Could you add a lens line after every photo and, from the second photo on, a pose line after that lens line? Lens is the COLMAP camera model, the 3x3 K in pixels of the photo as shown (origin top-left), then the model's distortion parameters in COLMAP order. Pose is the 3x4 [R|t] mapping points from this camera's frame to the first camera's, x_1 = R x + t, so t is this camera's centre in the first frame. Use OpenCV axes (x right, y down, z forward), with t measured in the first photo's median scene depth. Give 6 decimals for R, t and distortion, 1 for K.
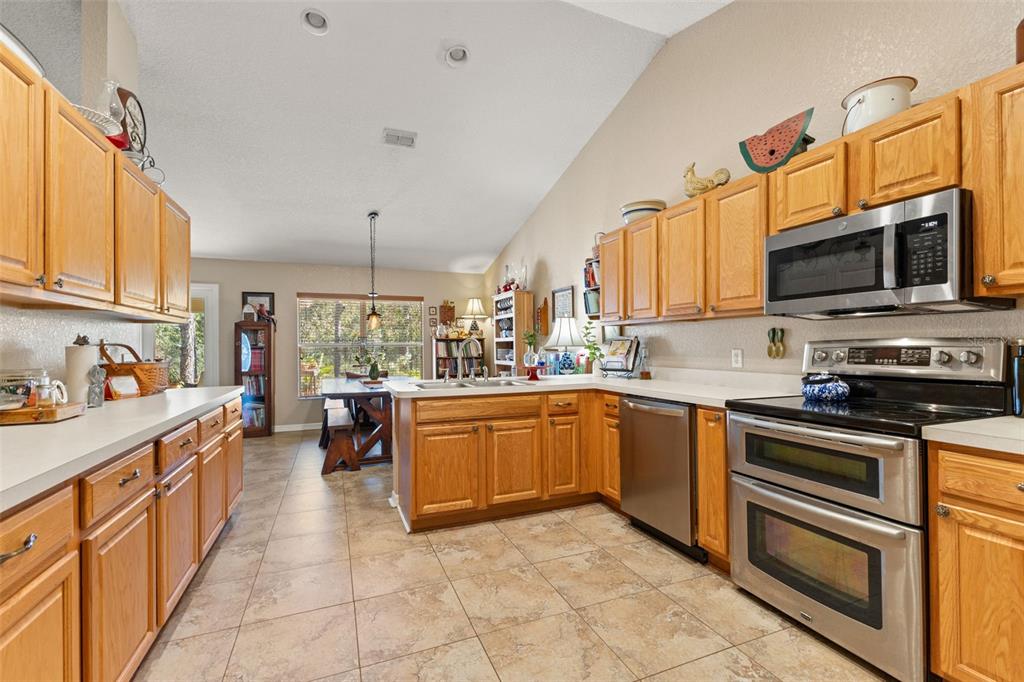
lens RADIAL K [[447.1, 0, 517.5], [0, 447.1, 343.4], [0, 0, 1]] dist [0.007514, -0.000043]
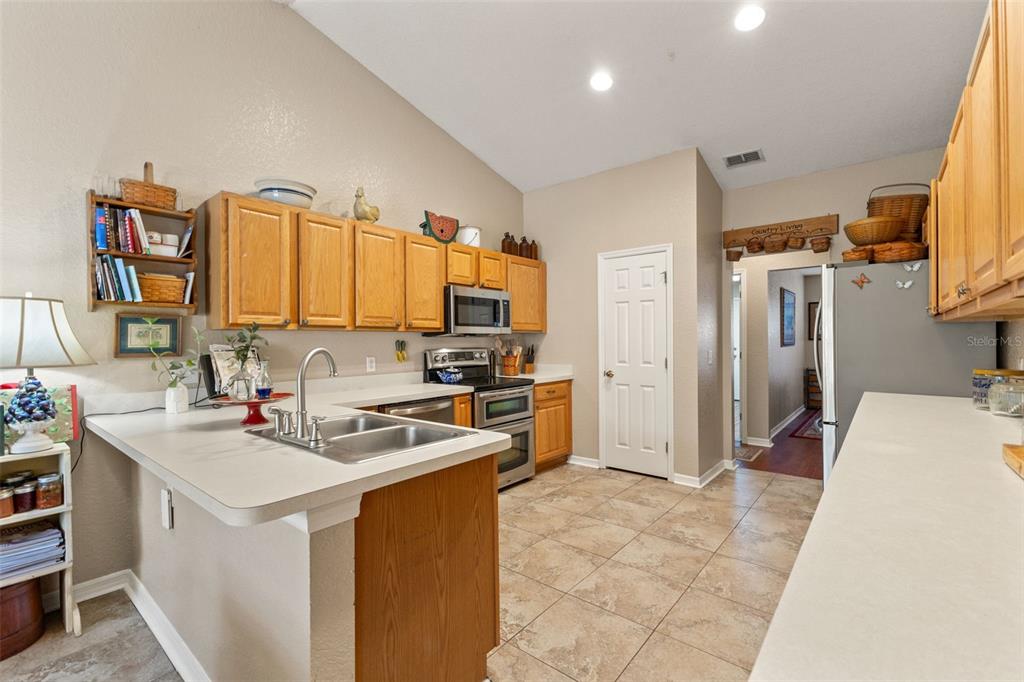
lens RADIAL K [[447.1, 0, 510.4], [0, 447.1, 343.5], [0, 0, 1]] dist [0.007514, -0.000043]
pose [[-0.458402, 0.002611, 0.888741, -0.767887], [0.009078, 0.999957, 0.001745, -0.022581], [-0.888699, 0.008868, -0.458406, 1.221249]]
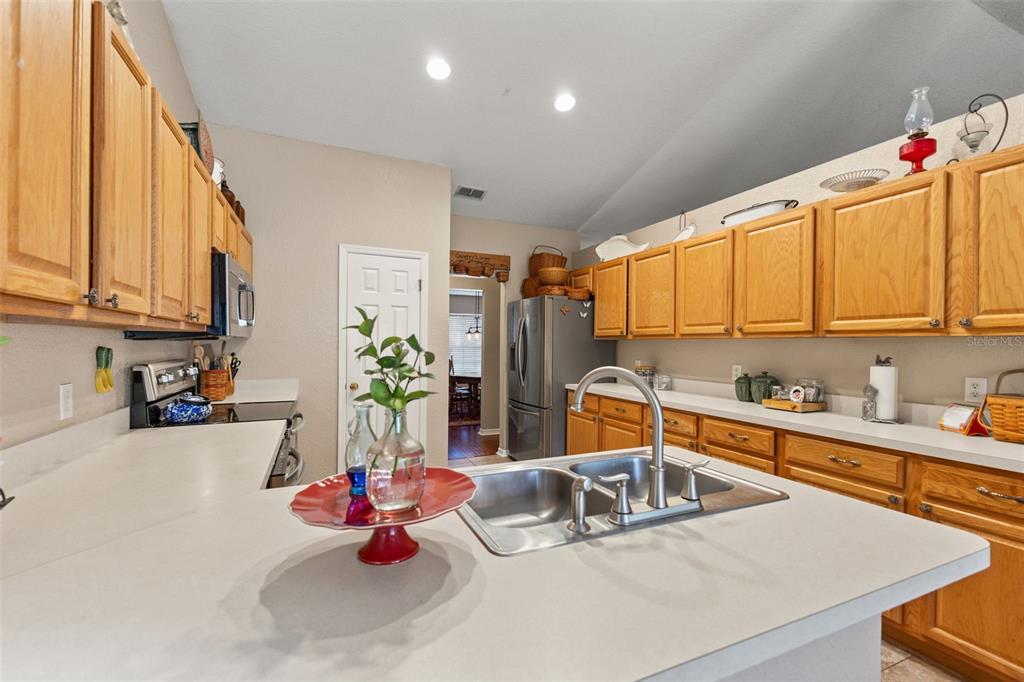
lens RADIAL K [[447.1, 0, 511.9], [0, 447.1, 340.5], [0, 0, 1]] dist [0.007514, -0.000043]
pose [[-0.999860, -0.001160, -0.016665, -0.014000], [-0.000869, 0.999848, -0.017424, -0.027773], [0.016682, -0.017407, -0.999709, 1.525937]]
